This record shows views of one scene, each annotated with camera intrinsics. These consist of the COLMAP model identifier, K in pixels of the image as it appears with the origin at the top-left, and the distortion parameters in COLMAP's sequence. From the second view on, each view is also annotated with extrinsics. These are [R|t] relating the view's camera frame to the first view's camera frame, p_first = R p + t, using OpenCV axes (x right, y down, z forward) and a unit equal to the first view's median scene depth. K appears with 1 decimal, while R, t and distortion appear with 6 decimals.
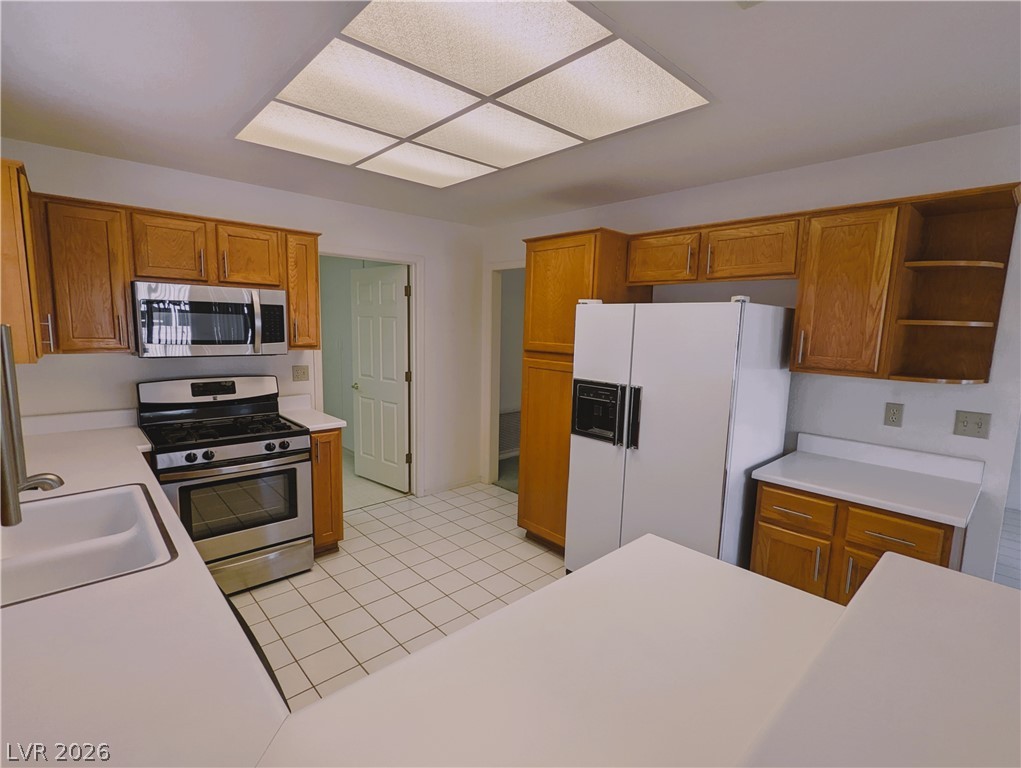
lens RADIAL K [[486.9, 0, 513.7], [0, 486.9, 389.6], [0, 0, 1]] dist [-0.000323, 0.003984]
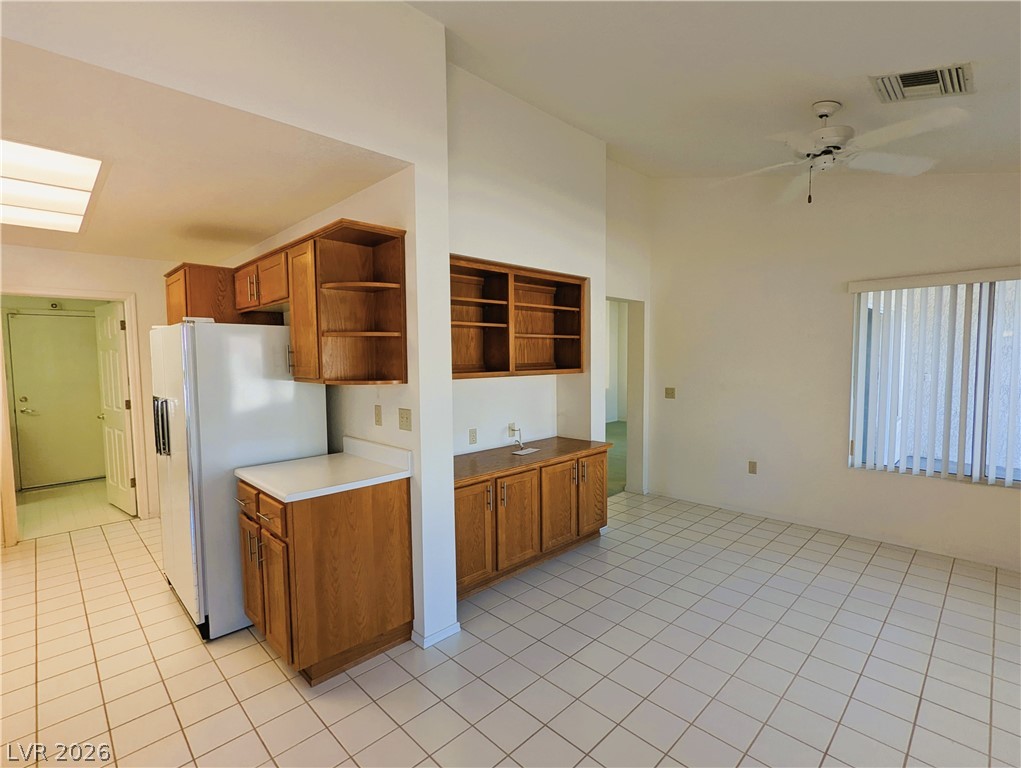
lens RADIAL K [[486.9, 0, 513.5], [0, 486.9, 388.7], [0, 0, 1]] dist [-0.000323, 0.003984]
pose [[0.998860, -0.039722, 0.026471, 0.999143], [0.041433, 0.996853, -0.067581, 0.075060], [-0.023703, 0.068600, 0.997363, -0.146082]]
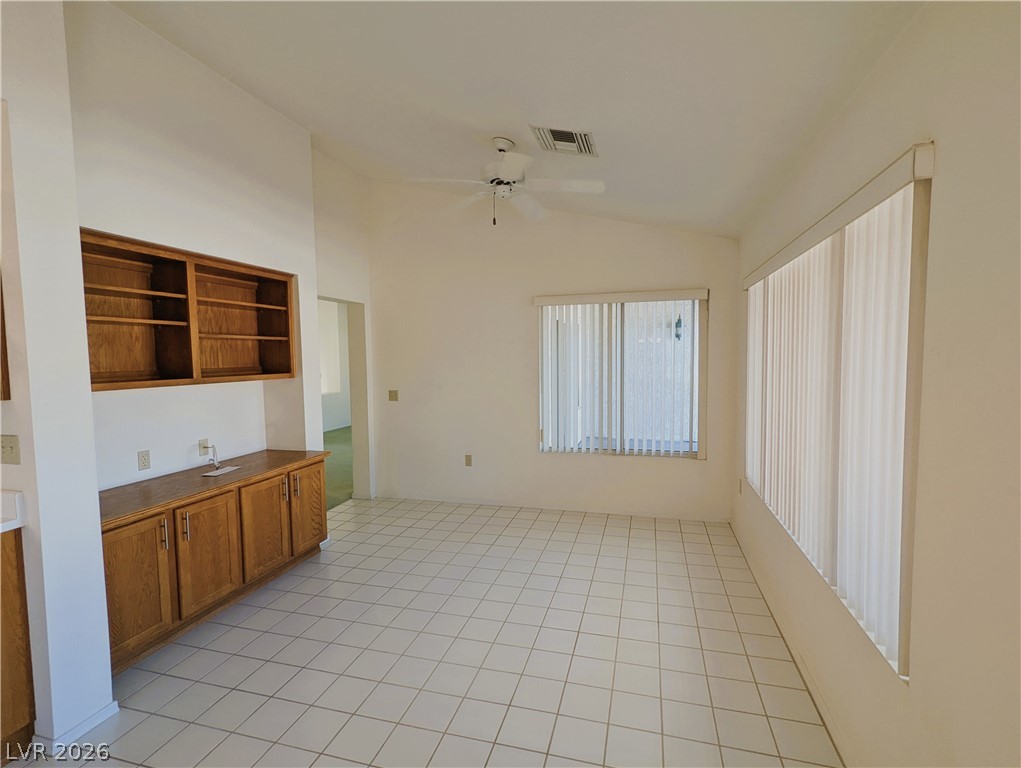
lens RADIAL K [[486.9, 0, 513.3], [0, 486.9, 390.9], [0, 0, 1]] dist [-0.000323, 0.003984]
pose [[0.851580, -0.075572, 0.518749, 1.069514], [0.105489, 0.994016, -0.028360, 0.075009], [-0.513501, 0.078873, 0.854456, -0.152112]]
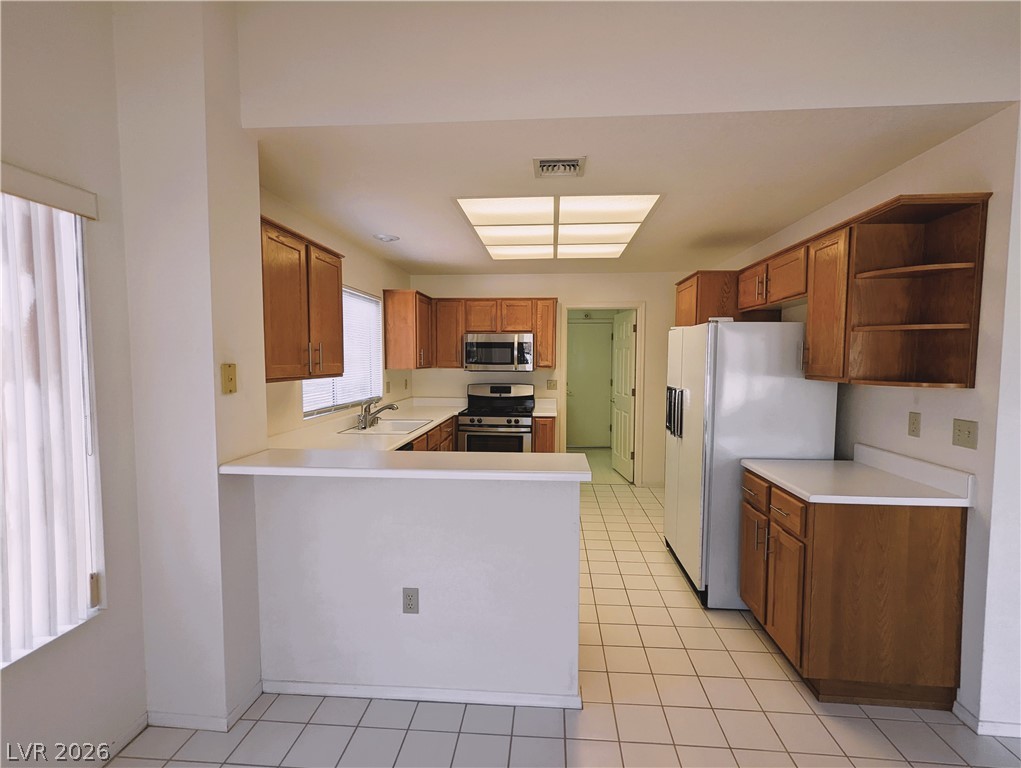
lens RADIAL K [[486.9, 0, 513.0], [0, 486.9, 386.9], [0, 0, 1]] dist [-0.000323, 0.003984]
pose [[0.676556, 0.021509, -0.736077, 0.887263], [-0.087597, 0.994827, -0.051444, 0.090923], [0.731162, 0.099283, 0.674940, -0.220150]]
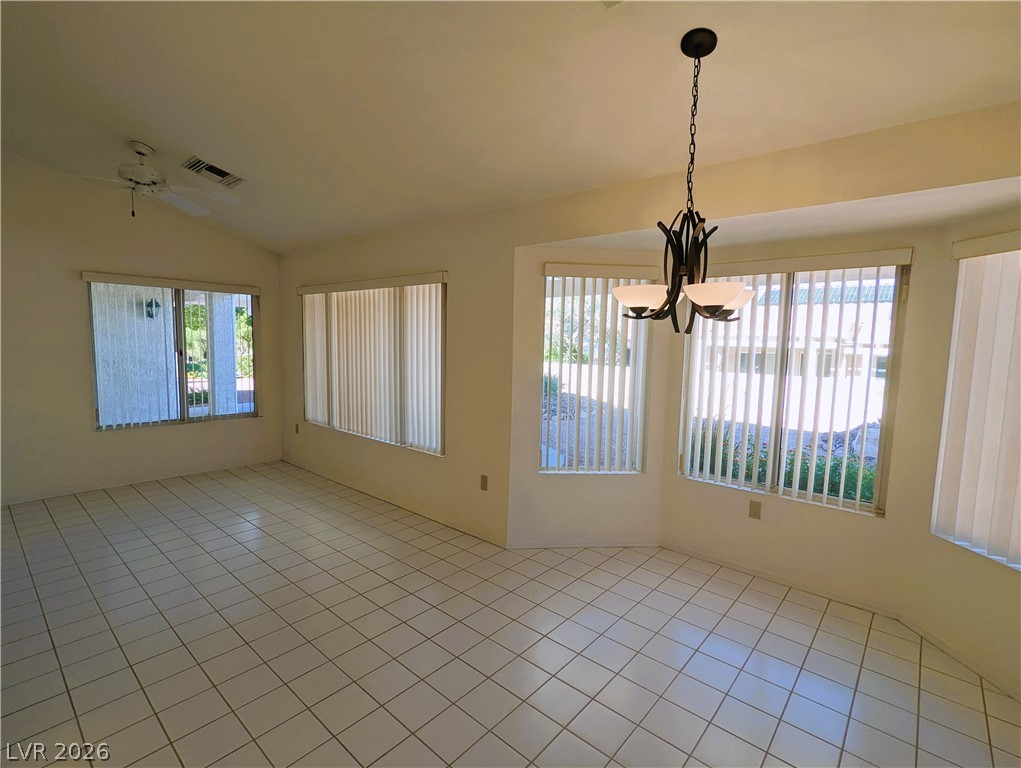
lens RADIAL K [[486.9, 0, 512.2], [0, 486.9, 388.5], [0, 0, 1]] dist [-0.000323, 0.003984]
pose [[-0.099151, -0.127248, 0.986903, 0.188888], [0.109126, 0.984417, 0.137891, 0.024914], [-0.989071, 0.121368, -0.083720, 0.000487]]
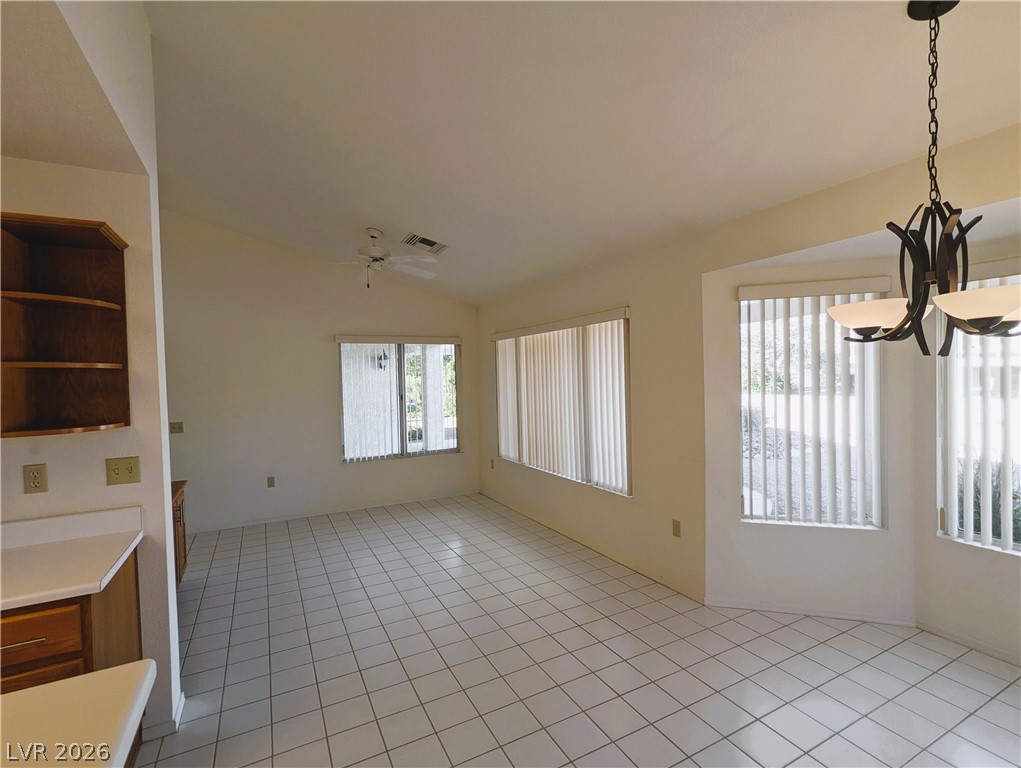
lens RADIAL K [[486.9, 0, 513.2], [0, 486.9, 389.5], [0, 0, 1]] dist [-0.000323, 0.003984]
pose [[0.268456, -0.060520, 0.961389, 0.205518], [0.163360, 0.986429, 0.016481, 0.020761], [-0.949339, 0.152628, 0.274699, -0.003674]]
